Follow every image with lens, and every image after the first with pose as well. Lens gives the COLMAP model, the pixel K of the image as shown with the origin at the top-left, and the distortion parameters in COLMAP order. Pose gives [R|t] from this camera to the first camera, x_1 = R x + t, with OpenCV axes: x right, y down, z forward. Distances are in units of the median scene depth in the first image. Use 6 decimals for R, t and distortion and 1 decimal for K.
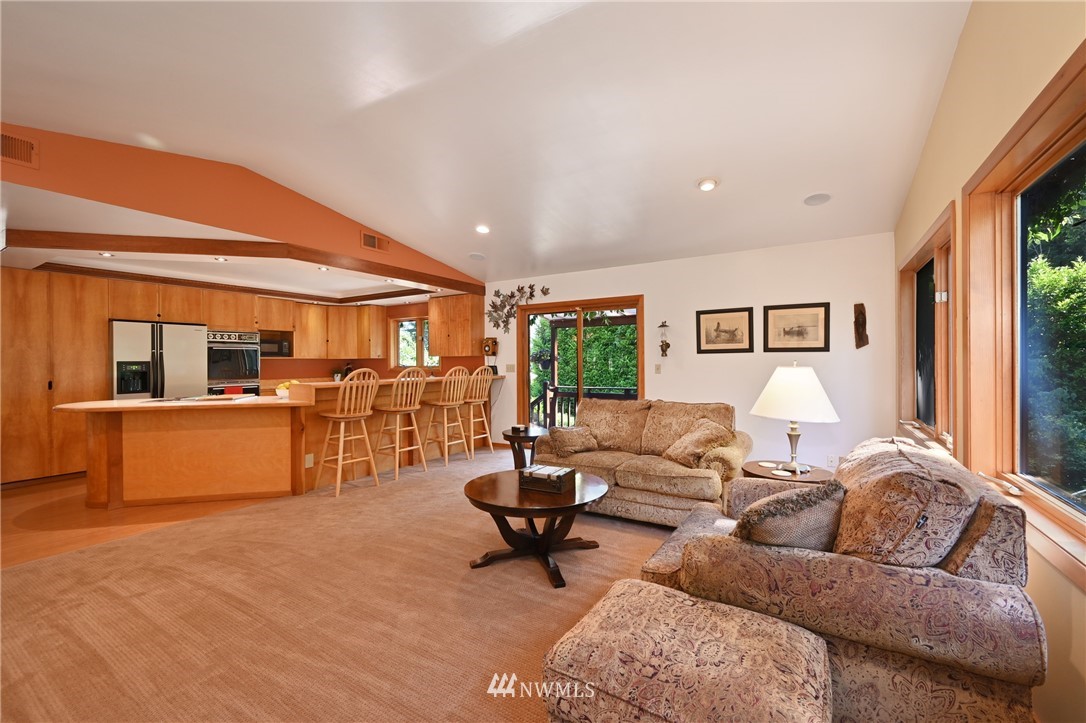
lens RADIAL K [[446.3, 0, 547.9], [0, 446.3, 358.0], [0, 0, 1]] dist [-0.001757, -0.000172]
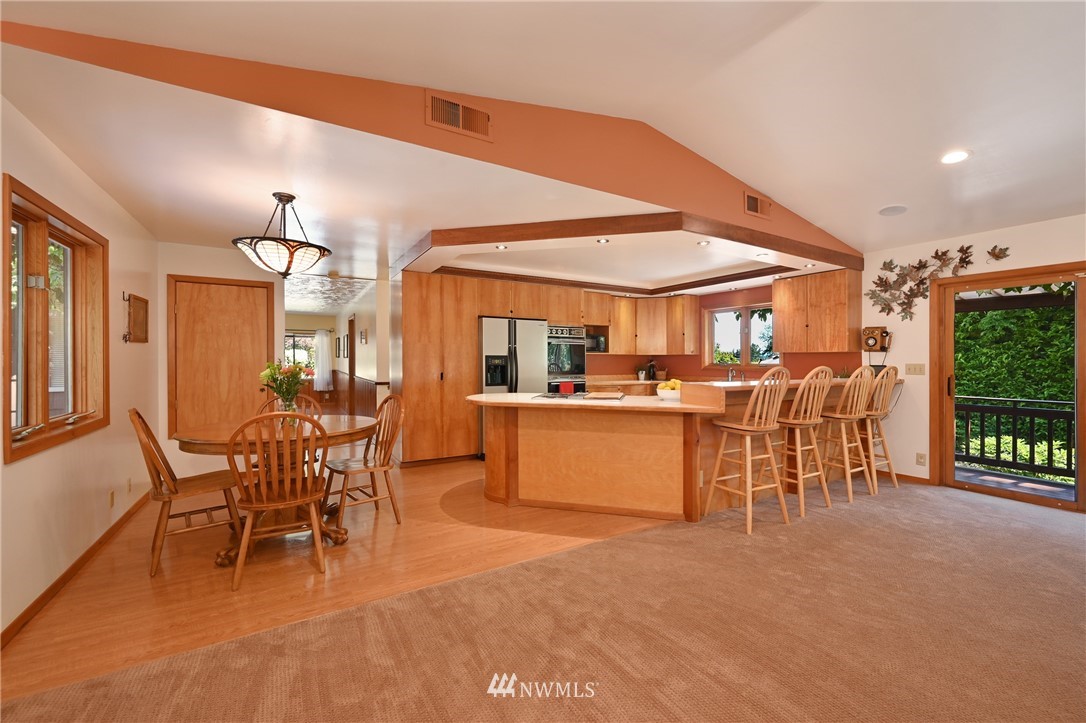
lens RADIAL K [[435.6, 0, 543.0], [0, 435.6, 361.5], [0, 0, 1]] dist [-0.000739, -0.000453]
pose [[0.883044, 0.013154, -0.469107, -0.333668], [-0.007242, 0.999870, 0.014405, 0.005769], [0.469235, -0.009323, 0.883024, 0.136610]]
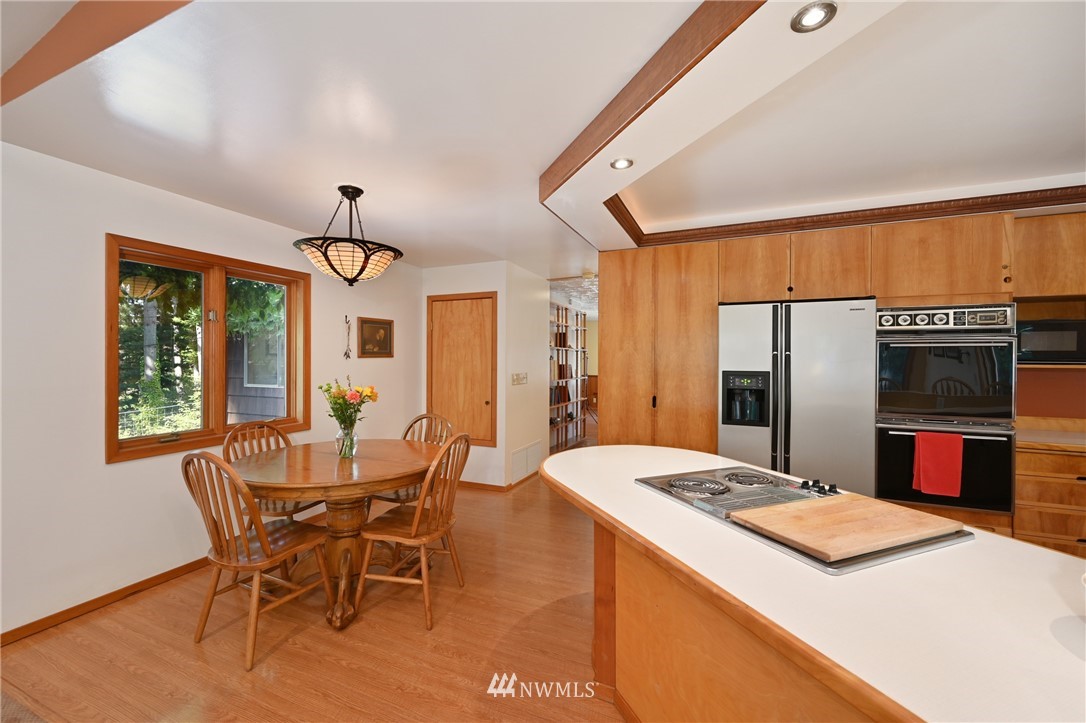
lens RADIAL K [[435.6, 0, 543.0], [0, 435.6, 361.5], [0, 0, 1]] dist [-0.000739, -0.000453]
pose [[0.138535, 0.017831, -0.990197, -0.378833], [0.003873, 0.999821, 0.018546, -0.016206], [0.990350, -0.006405, 0.138441, 0.625929]]
